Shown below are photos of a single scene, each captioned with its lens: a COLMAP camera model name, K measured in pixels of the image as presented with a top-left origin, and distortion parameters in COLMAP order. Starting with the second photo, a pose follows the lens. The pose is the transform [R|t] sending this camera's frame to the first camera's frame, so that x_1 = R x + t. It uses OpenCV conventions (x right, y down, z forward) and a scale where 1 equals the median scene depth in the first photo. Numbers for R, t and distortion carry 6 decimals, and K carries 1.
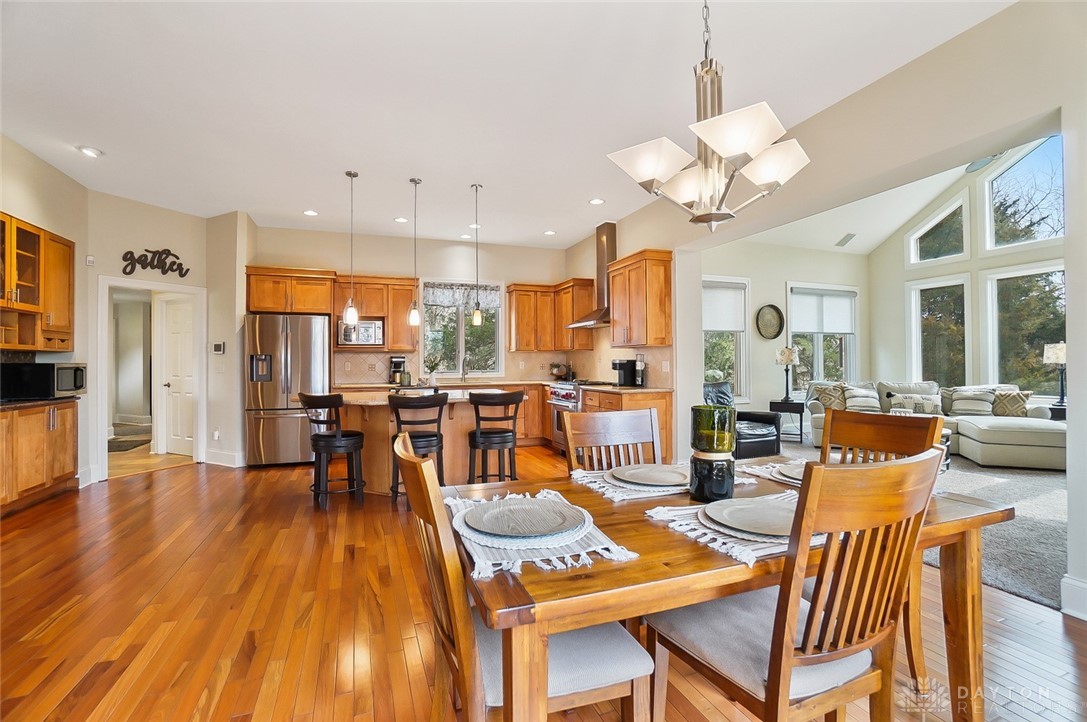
lens RADIAL K [[482.0, 0, 539.8], [0, 482.0, 349.7], [0, 0, 1]] dist [-0.032391, 0.000821]
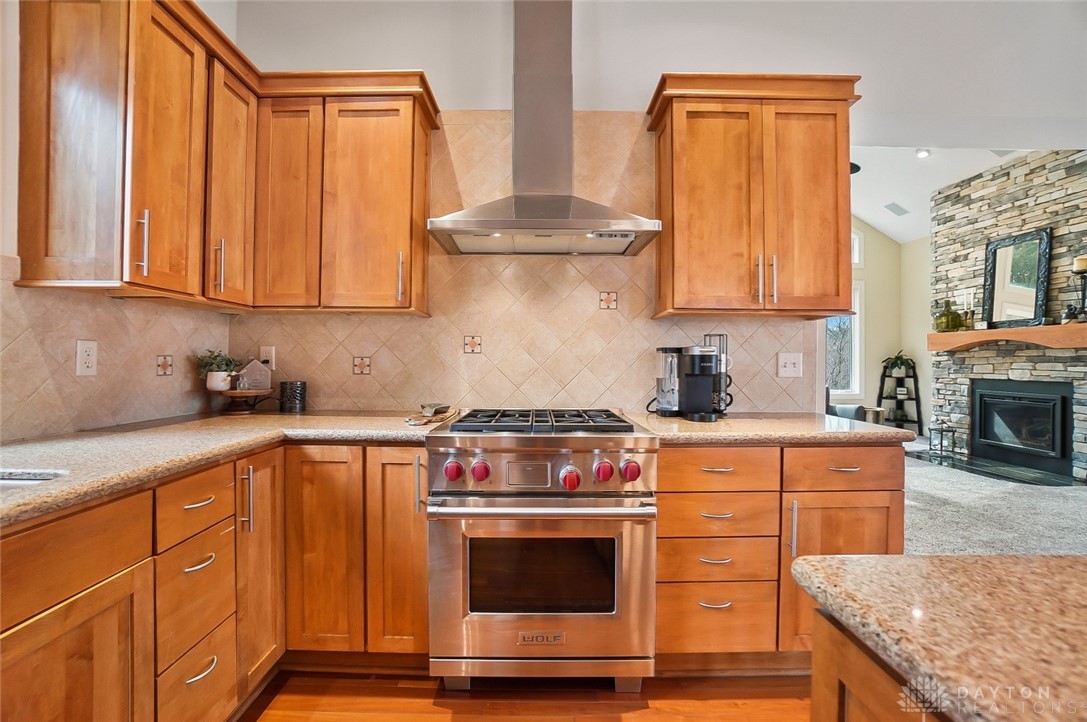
lens RADIAL K [[470.7, 0, 543.5], [0, 470.7, 361.0], [0, 0, 1]] dist [-0.018070, 0.000598]
pose [[0.347093, 0.009076, 0.937787, -0.173651], [-0.032586, 0.999466, 0.002388, 0.028641], [-0.937264, -0.031388, 0.347203, 0.809959]]
